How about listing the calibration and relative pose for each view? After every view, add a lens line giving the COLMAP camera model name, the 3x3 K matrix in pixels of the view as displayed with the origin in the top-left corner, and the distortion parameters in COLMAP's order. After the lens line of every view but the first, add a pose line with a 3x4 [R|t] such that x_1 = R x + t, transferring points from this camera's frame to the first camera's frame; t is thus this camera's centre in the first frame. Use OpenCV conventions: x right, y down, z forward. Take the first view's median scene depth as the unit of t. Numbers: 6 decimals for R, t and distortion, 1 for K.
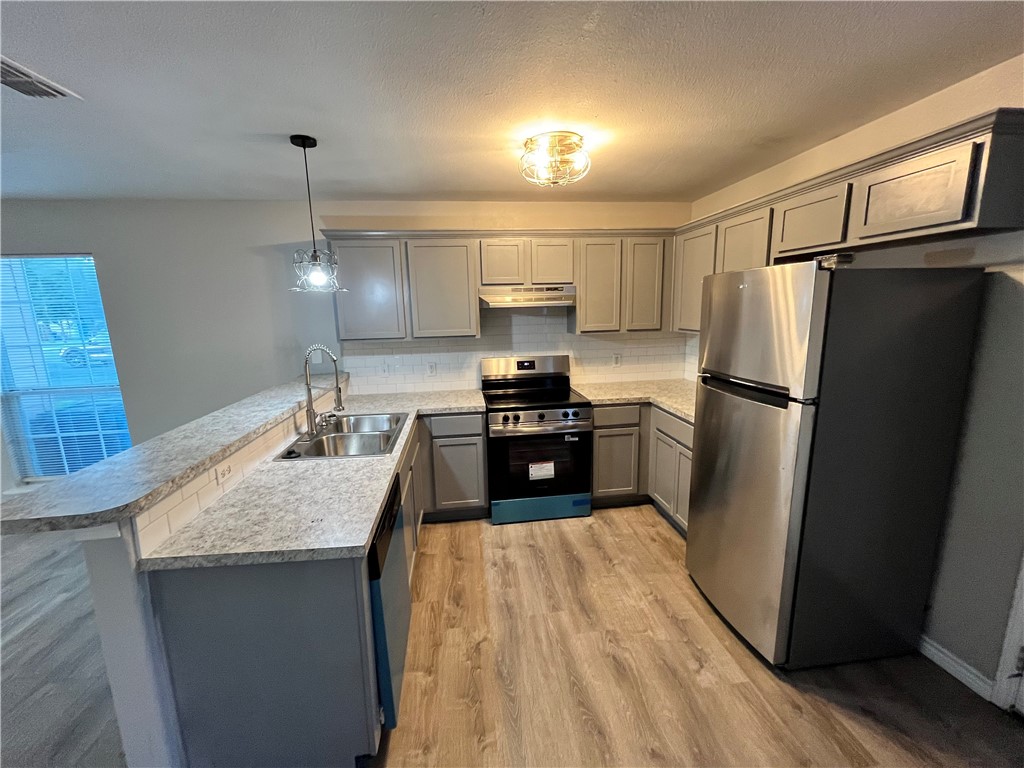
lens RADIAL K [[413.4, 0, 511.2], [0, 413.4, 383.5], [0, 0, 1]] dist [-0.005963, 0.000559]
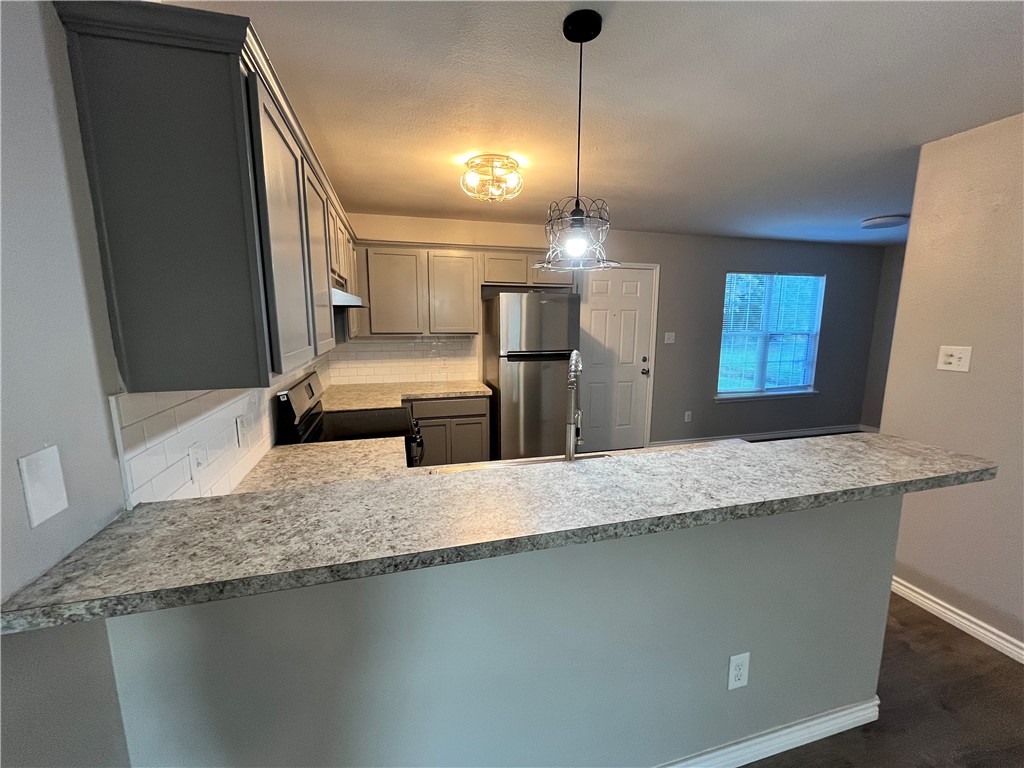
lens RADIAL K [[413.4, 0, 509.1], [0, 413.4, 379.5], [0, 0, 1]] dist [-0.005963, 0.000559]
pose [[-0.133345, -0.124690, 0.983194, -0.795987], [0.182651, 0.971969, 0.148039, -0.121024], [-0.974093, 0.199321, -0.106833, 0.865297]]
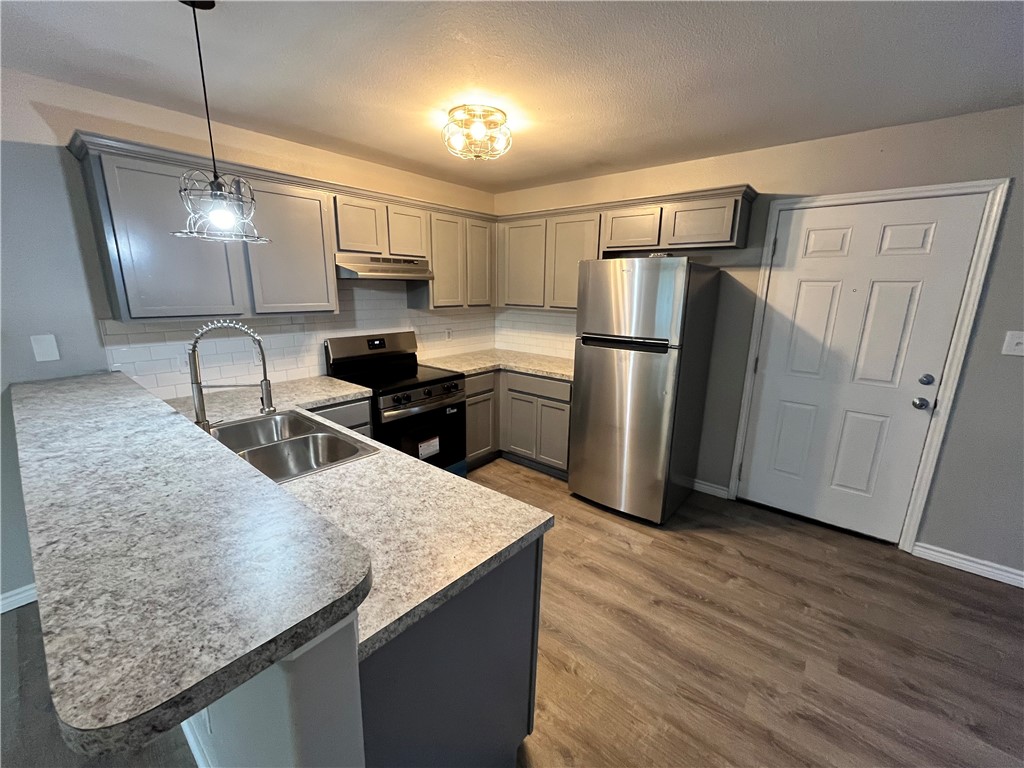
lens RADIAL K [[413.4, 0, 510.8], [0, 413.4, 383.3], [0, 0, 1]] dist [-0.005963, 0.000559]
pose [[0.730578, -0.121644, 0.671907, -0.433309], [0.093289, 0.992558, 0.078261, -0.001255], [-0.676427, 0.005506, 0.736489, 0.144524]]
